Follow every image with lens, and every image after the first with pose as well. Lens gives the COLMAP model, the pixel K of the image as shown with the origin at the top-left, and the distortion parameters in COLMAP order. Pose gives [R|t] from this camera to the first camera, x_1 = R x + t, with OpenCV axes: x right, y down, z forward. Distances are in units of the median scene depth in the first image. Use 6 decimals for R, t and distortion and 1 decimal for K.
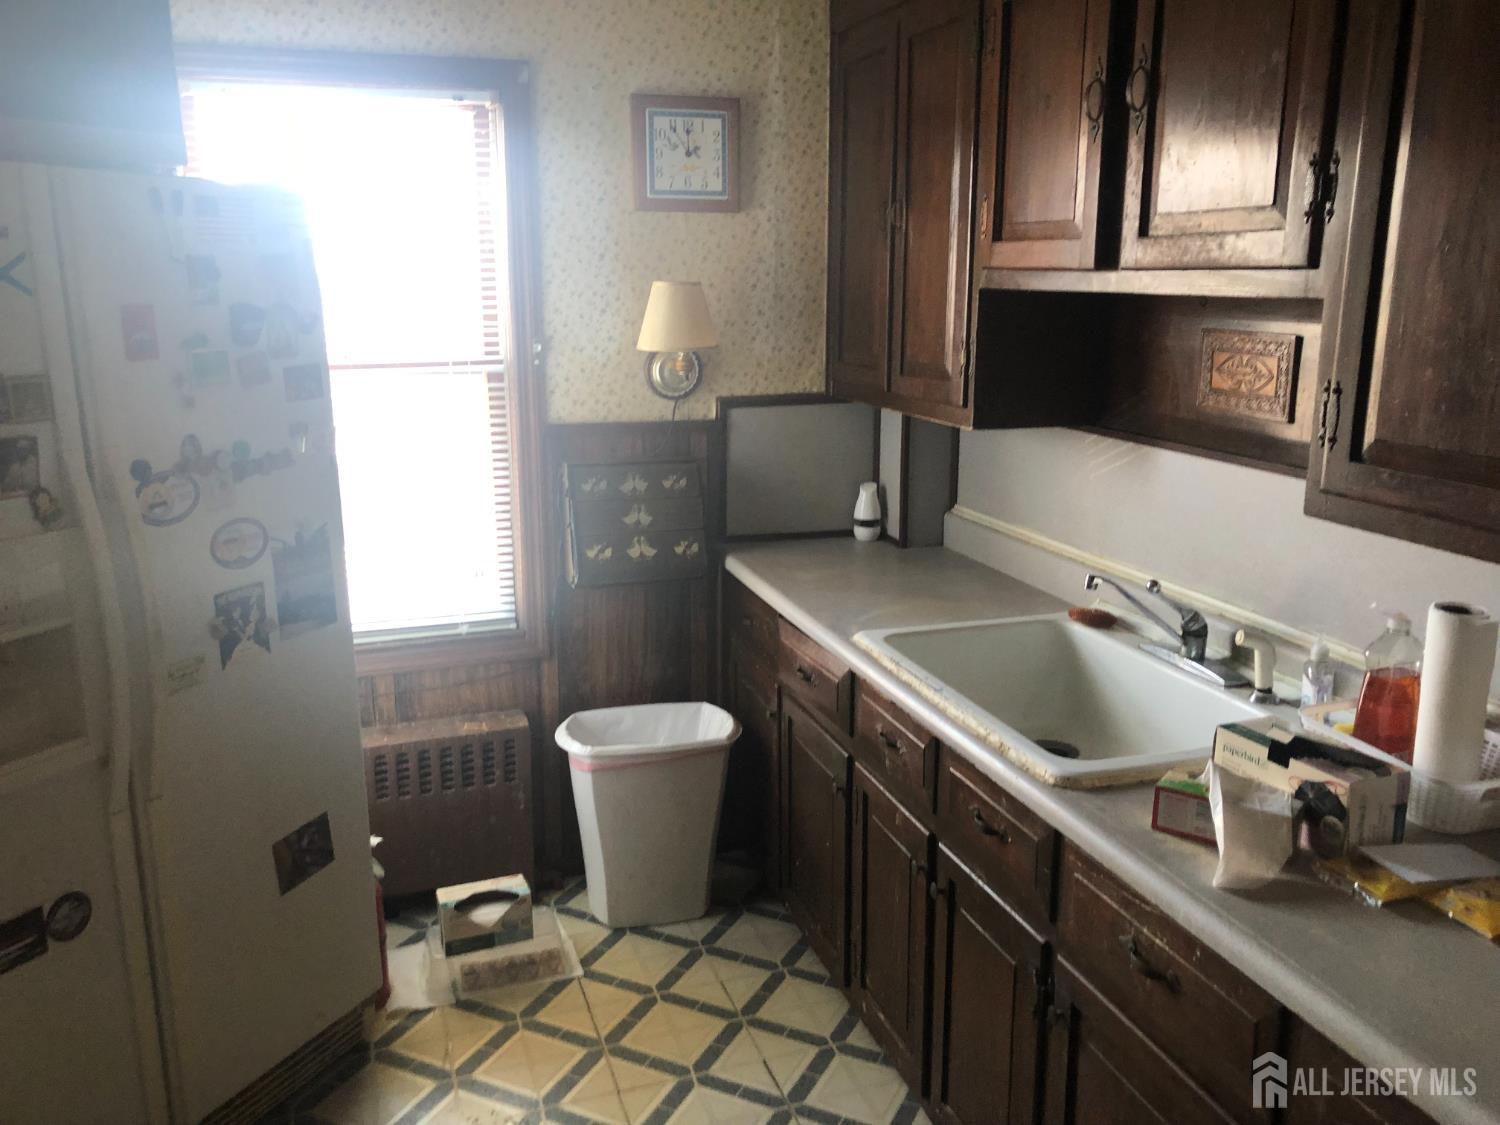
lens RADIAL K [[1215.3, 0, 752.6], [0, 1215.3, 558.3], [0, 0, 1]] dist [0.032851, -0.054536]
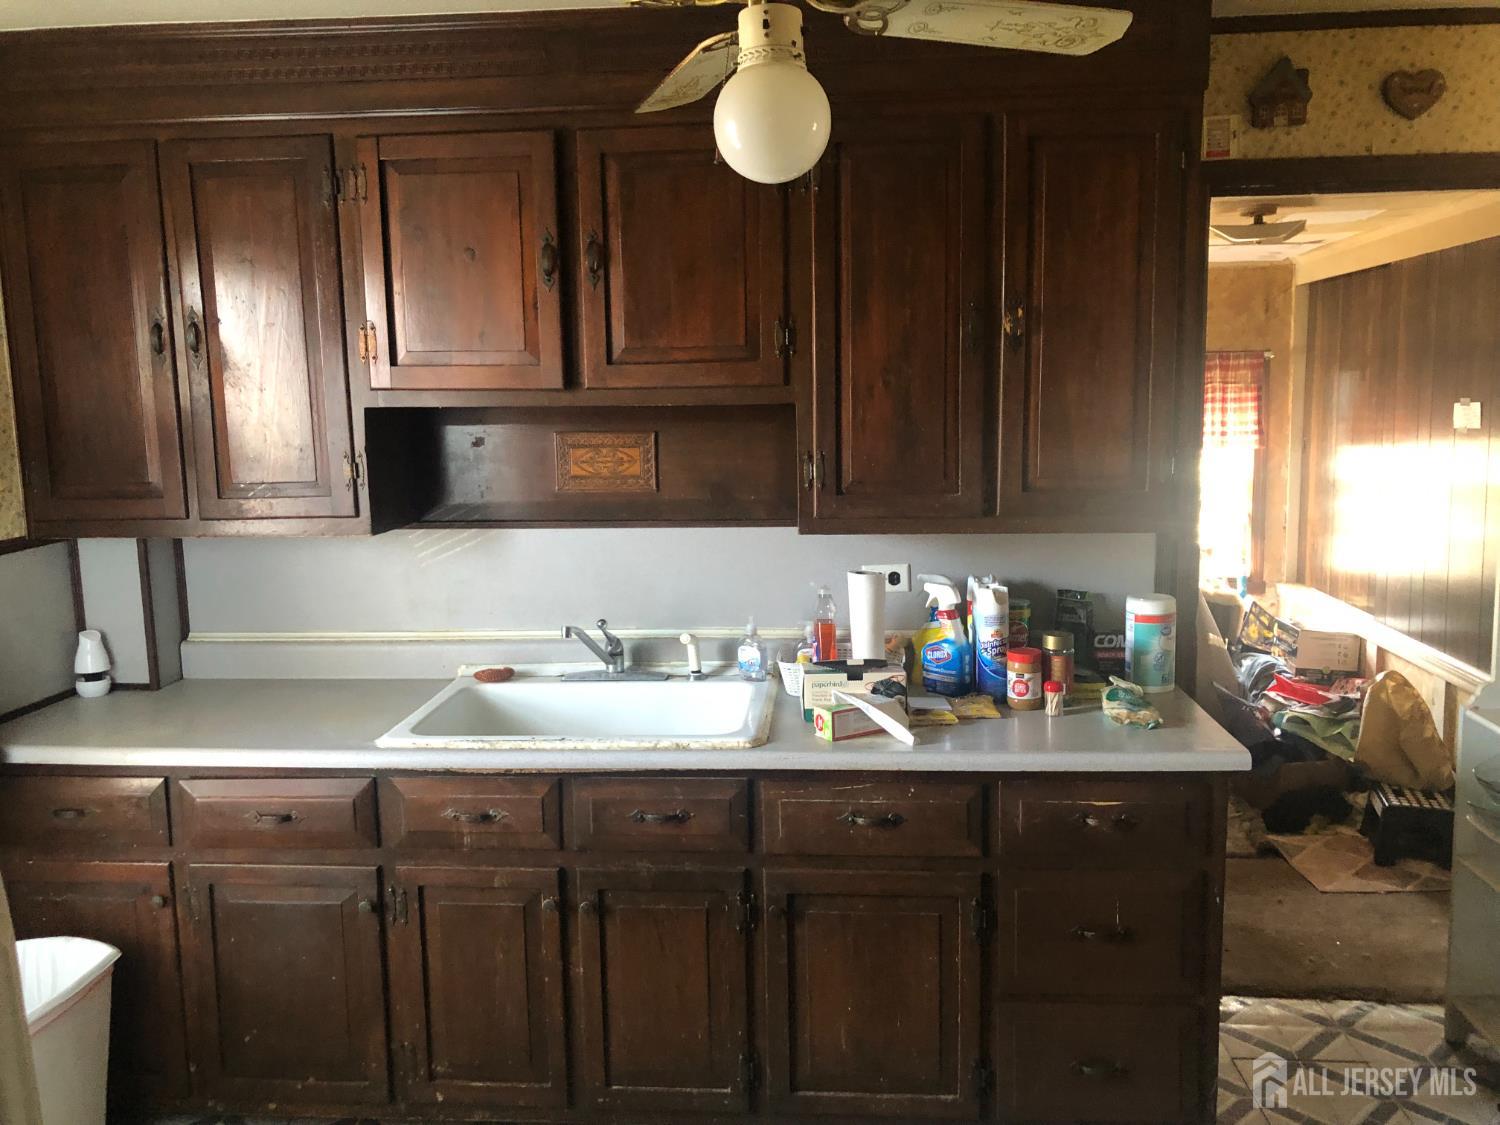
lens RADIAL K [[1215.3, 0, 746.2], [0, 1215.3, 546.1], [0, 0, 1]] dist [0.032851, -0.054536]
pose [[0.386460, -0.131982, 0.912814, -0.683818], [0.224691, 0.973362, 0.045608, -0.072181], [-0.894518, 0.187475, 0.405820, 0.267405]]
